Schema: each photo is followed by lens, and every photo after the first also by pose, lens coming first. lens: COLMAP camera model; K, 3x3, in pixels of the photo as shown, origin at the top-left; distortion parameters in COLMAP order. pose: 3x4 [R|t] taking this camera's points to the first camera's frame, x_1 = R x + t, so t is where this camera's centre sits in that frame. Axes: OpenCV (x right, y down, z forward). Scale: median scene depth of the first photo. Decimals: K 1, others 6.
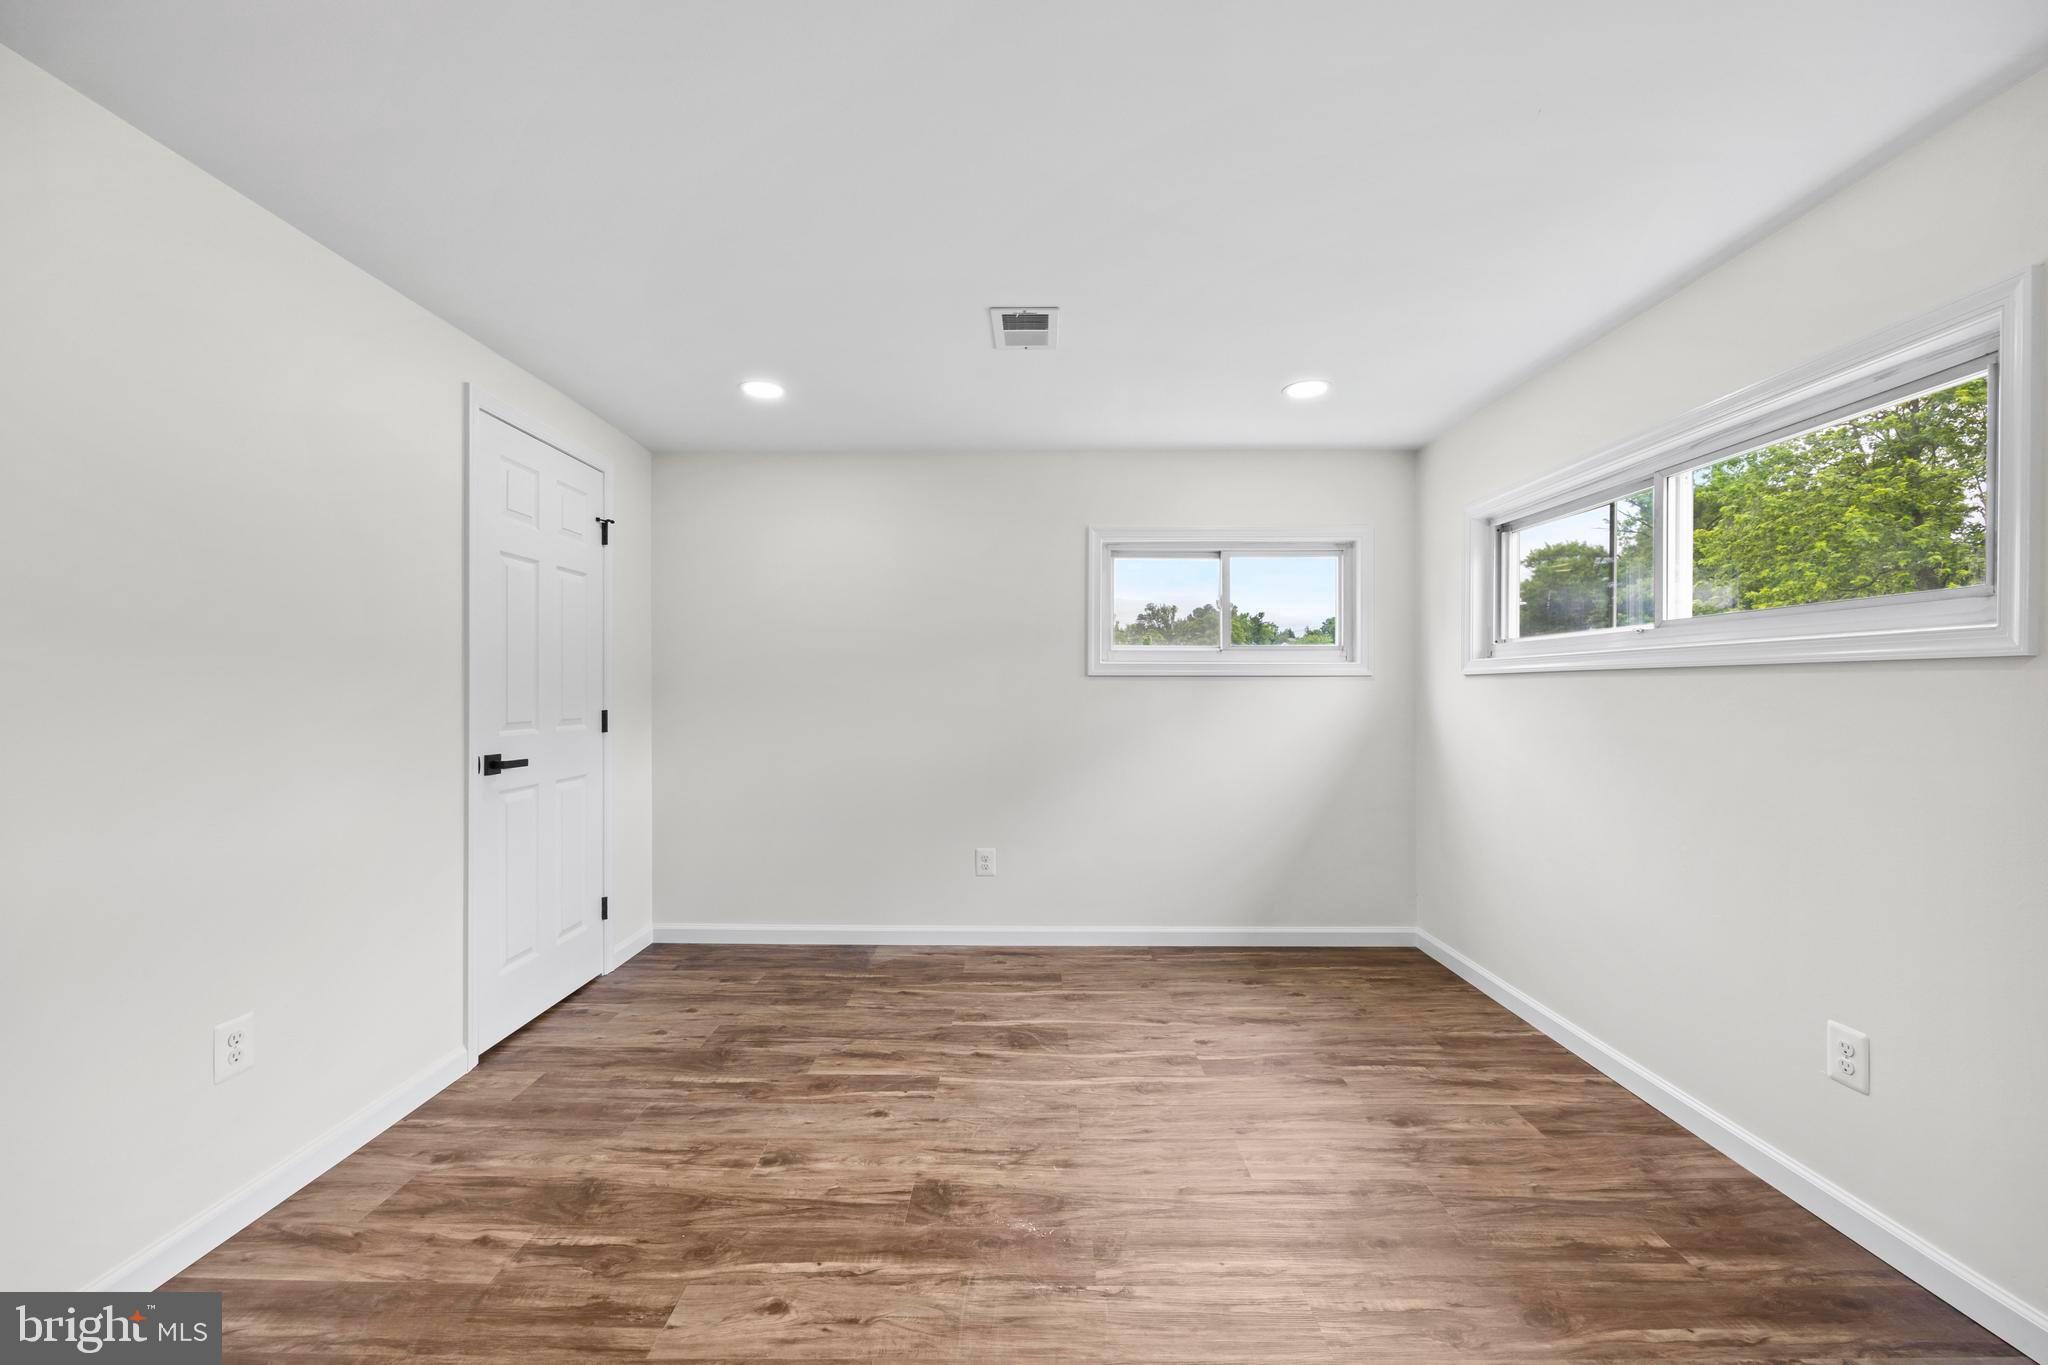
lens RADIAL K [[820.0, 0, 1024.3], [0, 820.0, 688.0], [0, 0, 1]] dist [-0.003518, 0.000267]
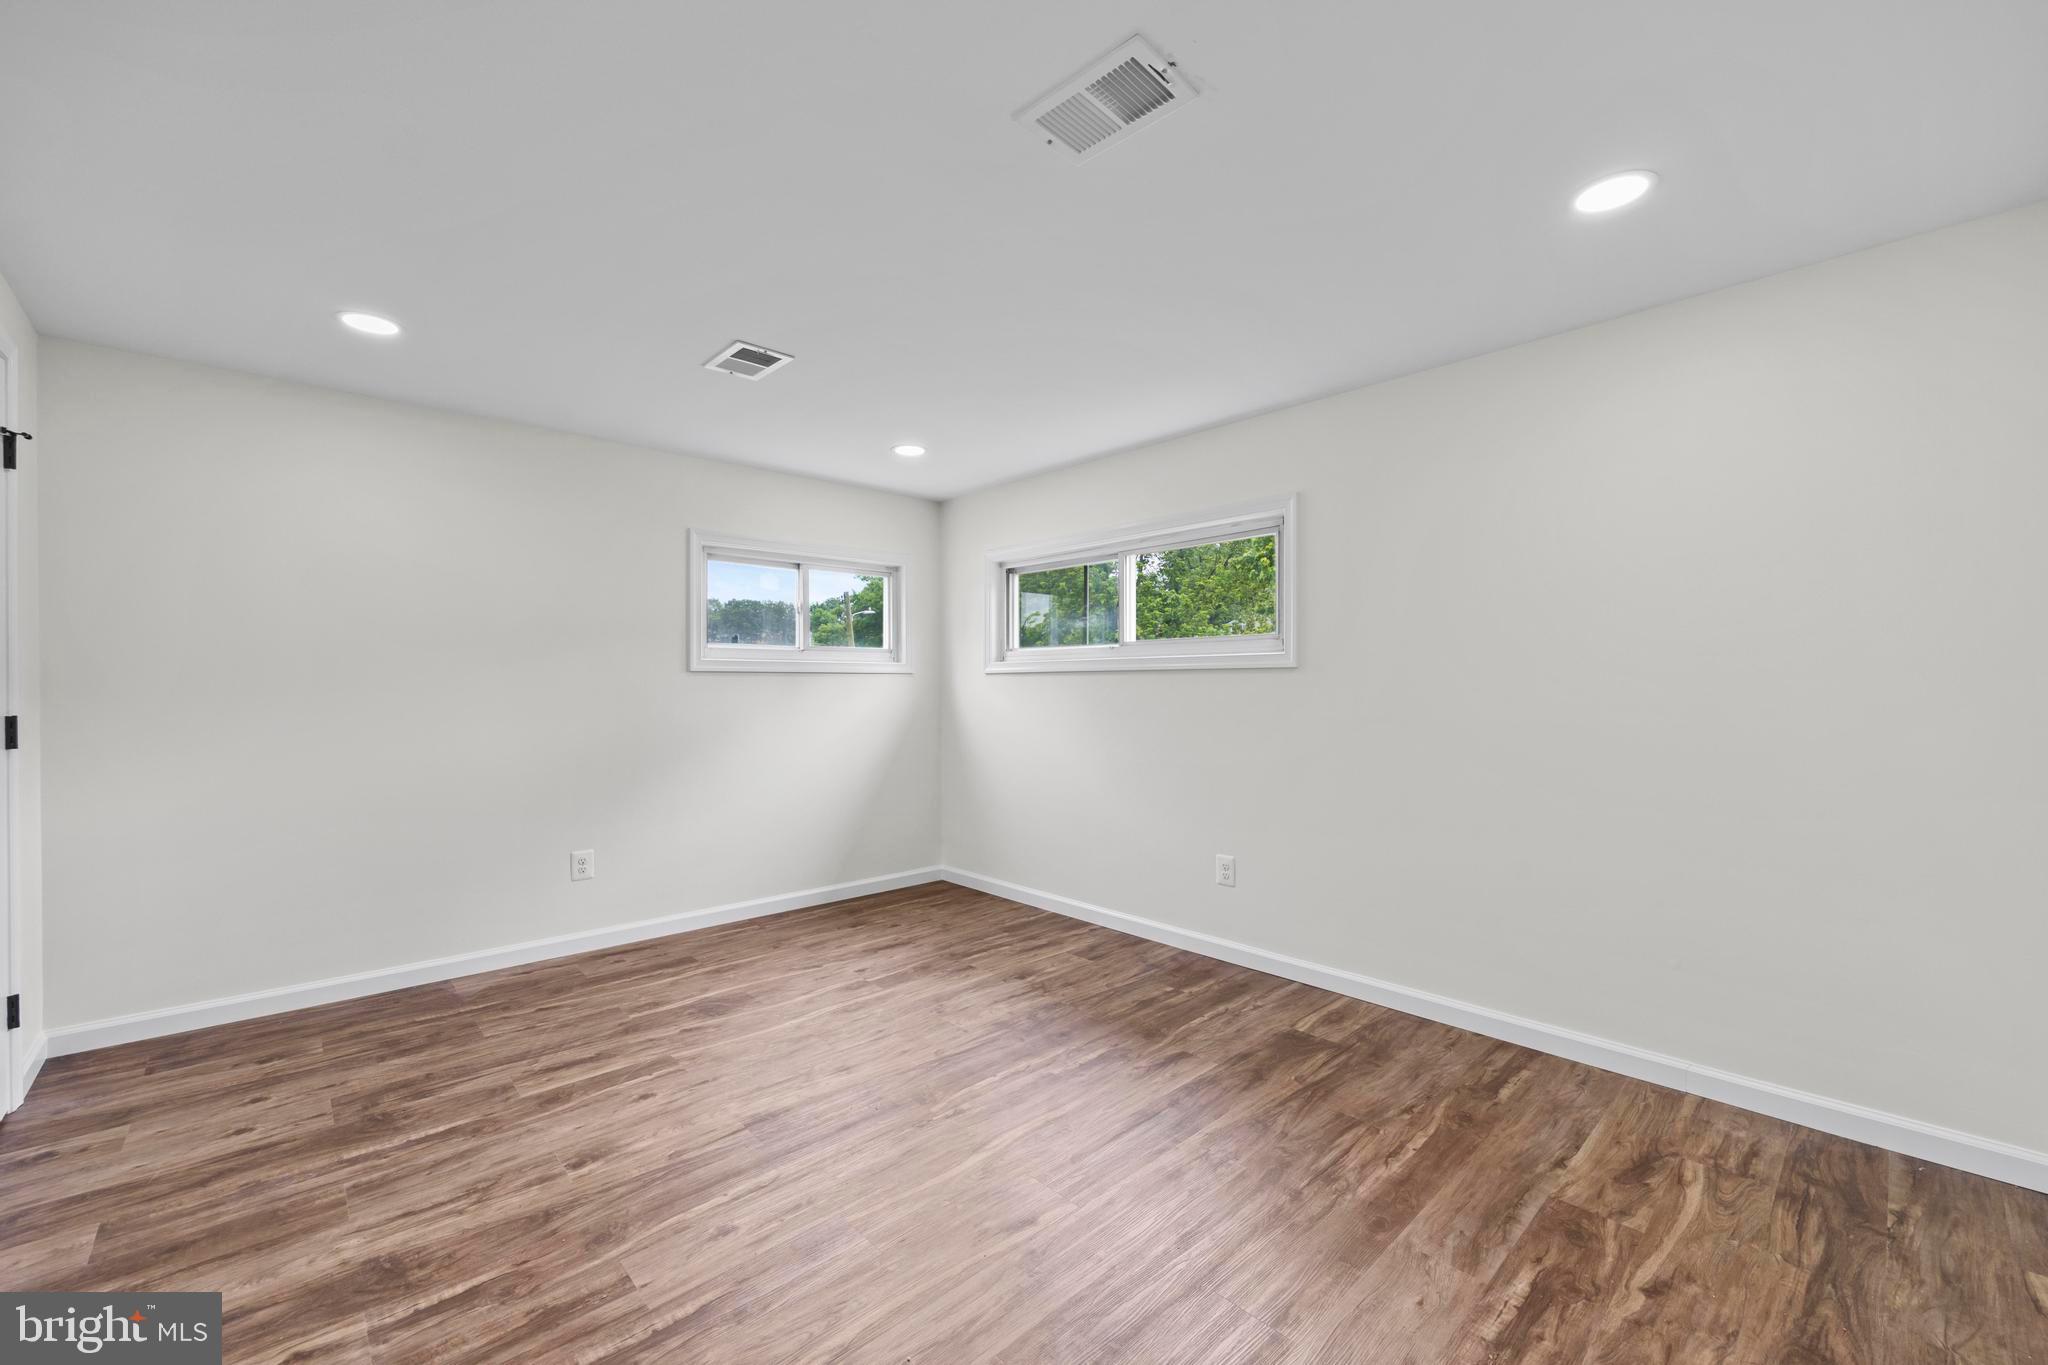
lens RADIAL K [[820.0, 0, 1024.3], [0, 820.0, 688.0], [0, 0, 1]] dist [-0.003518, 0.000267]
pose [[0.722677, -0.002428, 0.691181, -0.480235], [-0.000927, 0.999990, 0.004482, 0.002867], [-0.691185, -0.003880, 0.722668, -0.059228]]
